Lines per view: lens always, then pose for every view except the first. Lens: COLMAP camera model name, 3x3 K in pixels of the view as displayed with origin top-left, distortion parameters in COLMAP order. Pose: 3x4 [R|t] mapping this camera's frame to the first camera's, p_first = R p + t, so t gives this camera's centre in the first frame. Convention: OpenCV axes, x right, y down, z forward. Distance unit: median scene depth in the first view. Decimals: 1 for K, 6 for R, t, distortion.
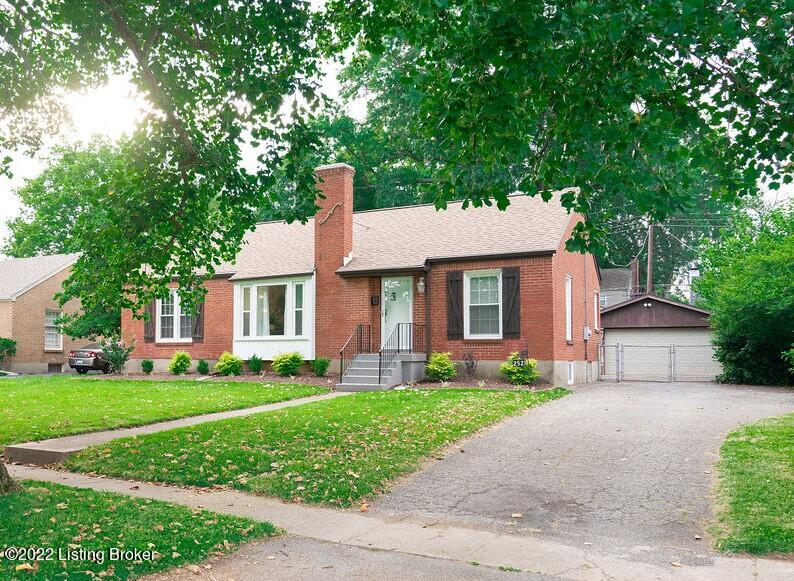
lens RADIAL K [[640.0, 0, 397.2], [0, 640.0, 291.9], [0, 0, 1]] dist [-0.014679, -0.003342]
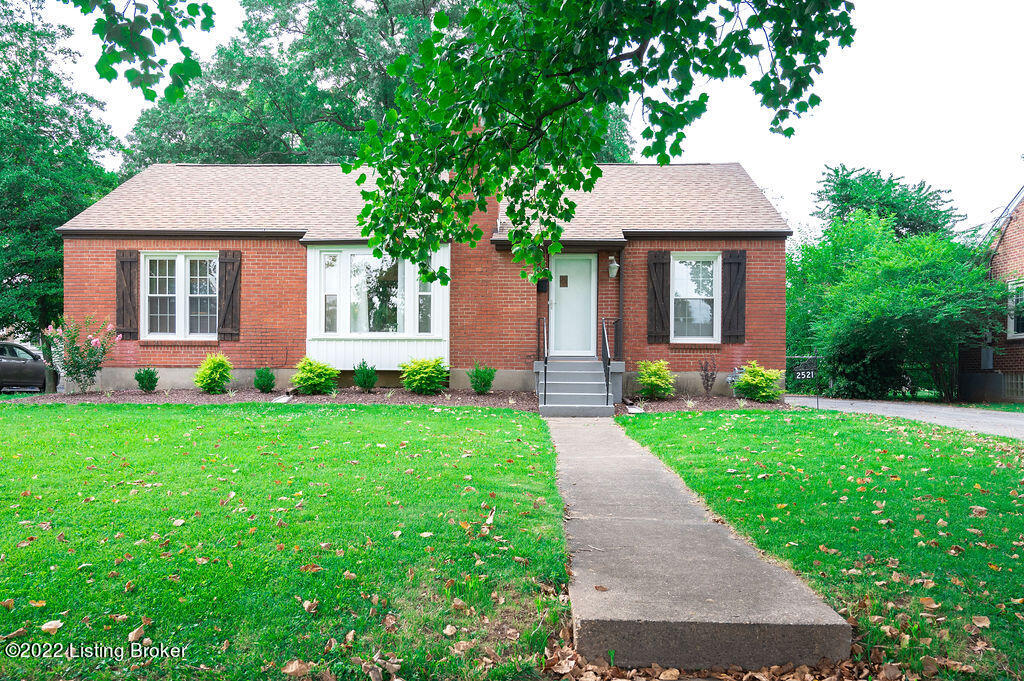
lens RADIAL K [[683.5, 0, 512.0], [0, 683.5, 341.1], [0, 0, 1]] dist [-0.005705, -0.002806]
pose [[0.915222, 0.022359, 0.402329, -0.353850], [-0.045294, 0.997840, 0.047583, 0.038851], [-0.400396, -0.061772, 0.914258, 0.320938]]
